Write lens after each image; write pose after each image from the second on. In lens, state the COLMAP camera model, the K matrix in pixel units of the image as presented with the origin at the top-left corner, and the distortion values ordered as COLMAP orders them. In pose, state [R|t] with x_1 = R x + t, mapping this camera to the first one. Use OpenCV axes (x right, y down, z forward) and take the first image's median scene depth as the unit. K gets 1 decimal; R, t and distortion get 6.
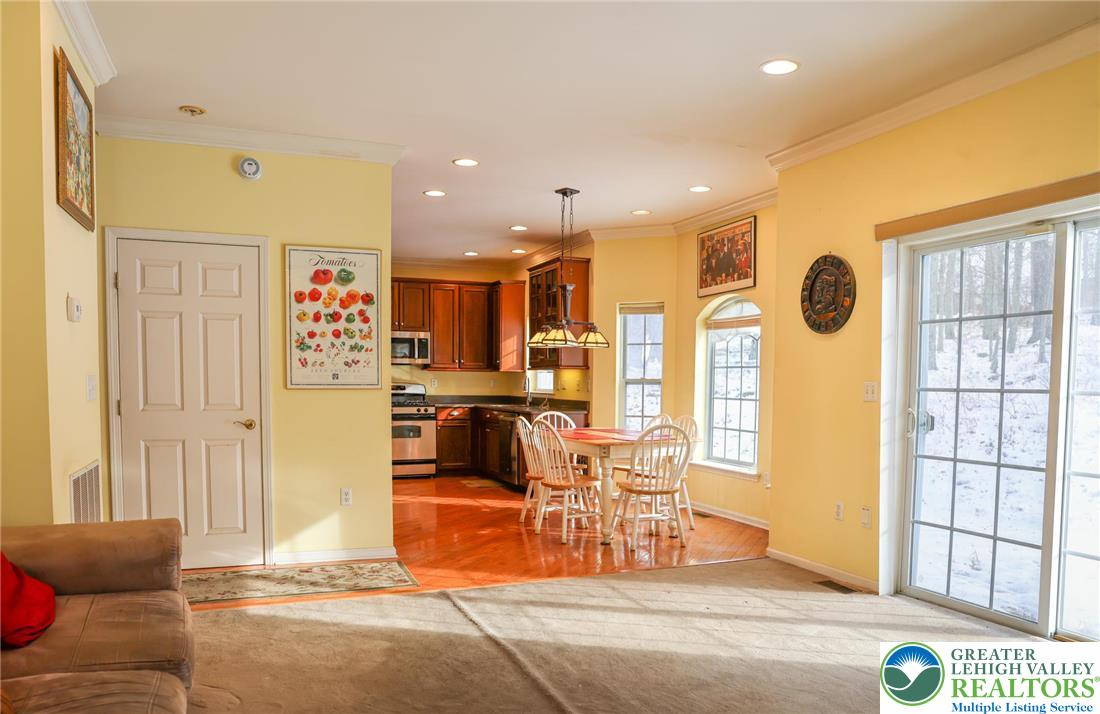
lens RADIAL K [[787.8, 0, 551.9], [0, 787.8, 429.5], [0, 0, 1]] dist [0.000051, -0.000042]
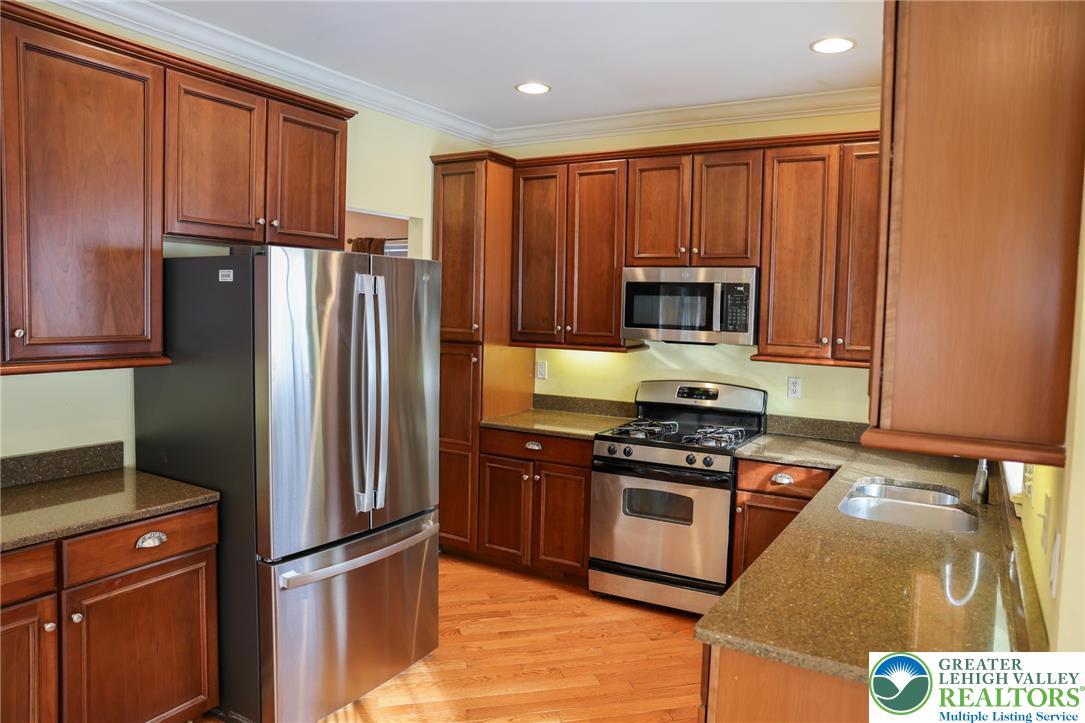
lens RADIAL K [[743.7, 0, 546.3], [0, 743.7, 356.9], [0, 0, 1]] dist [-0.101612, 0.096624]
pose [[0.619320, 0.062965, -0.782610, 0.082017], [-0.068012, 0.997335, 0.026419, -0.082472], [0.782187, 0.036865, 0.621952, 0.697780]]
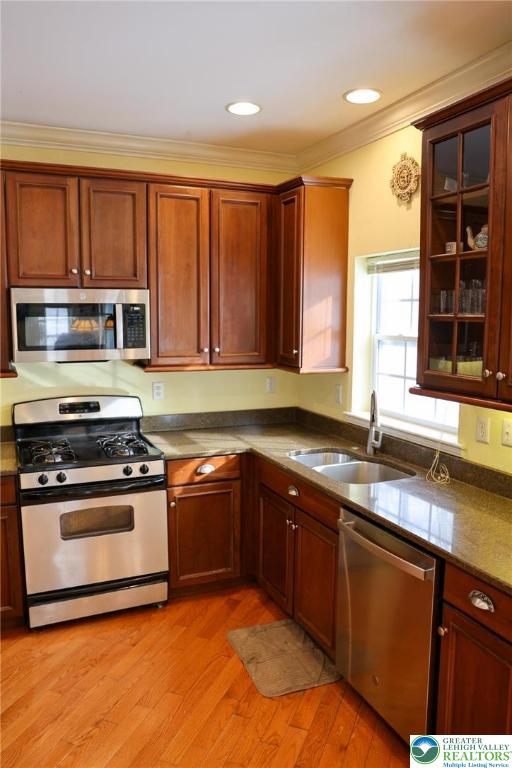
lens RADIAL K [[578.3, 0, 256.0], [0, 578.3, 384.0], [0, 0, 1]] dist [-0.068020, 0.001853]
pose [[0.999369, -0.009063, 0.034351, -0.107707], [0.006986, 0.998169, 0.060086, -0.091150], [-0.034832, -0.059808, 0.997602, 0.678837]]
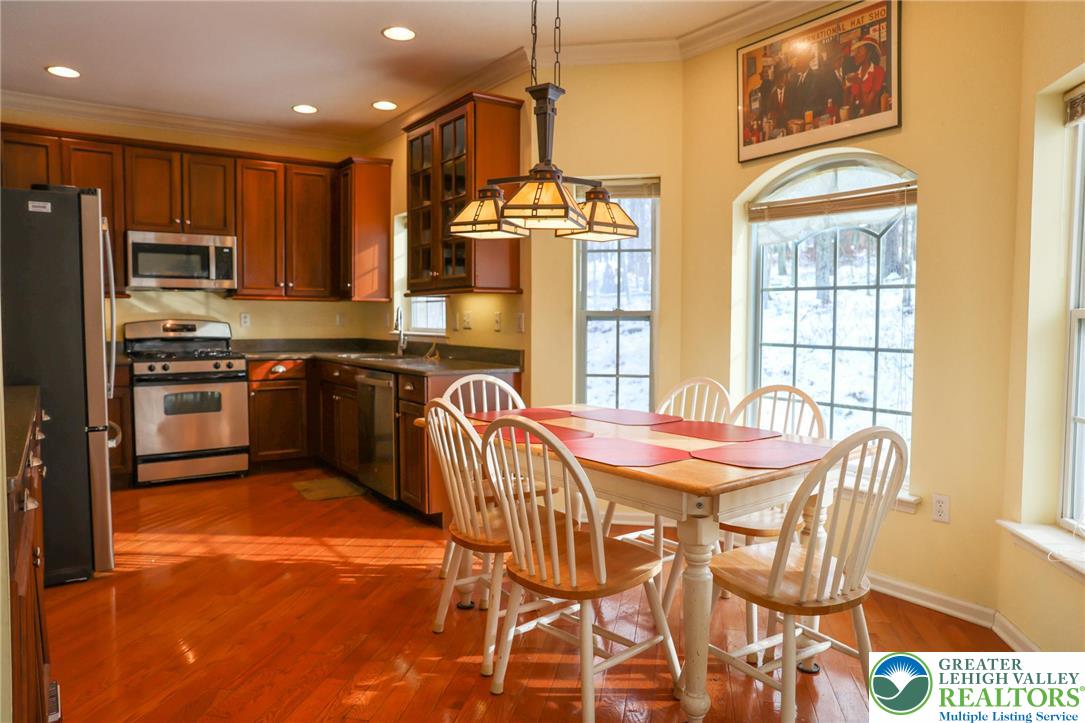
lens RADIAL K [[743.7, 0, 546.3], [0, 743.7, 356.9], [0, 0, 1]] dist [-0.101612, 0.096624]
pose [[0.976063, -0.015459, 0.216939, -0.045403], [0.016948, 0.999844, -0.005007, -0.024033], [-0.216828, 0.008564, 0.976172, 0.404337]]
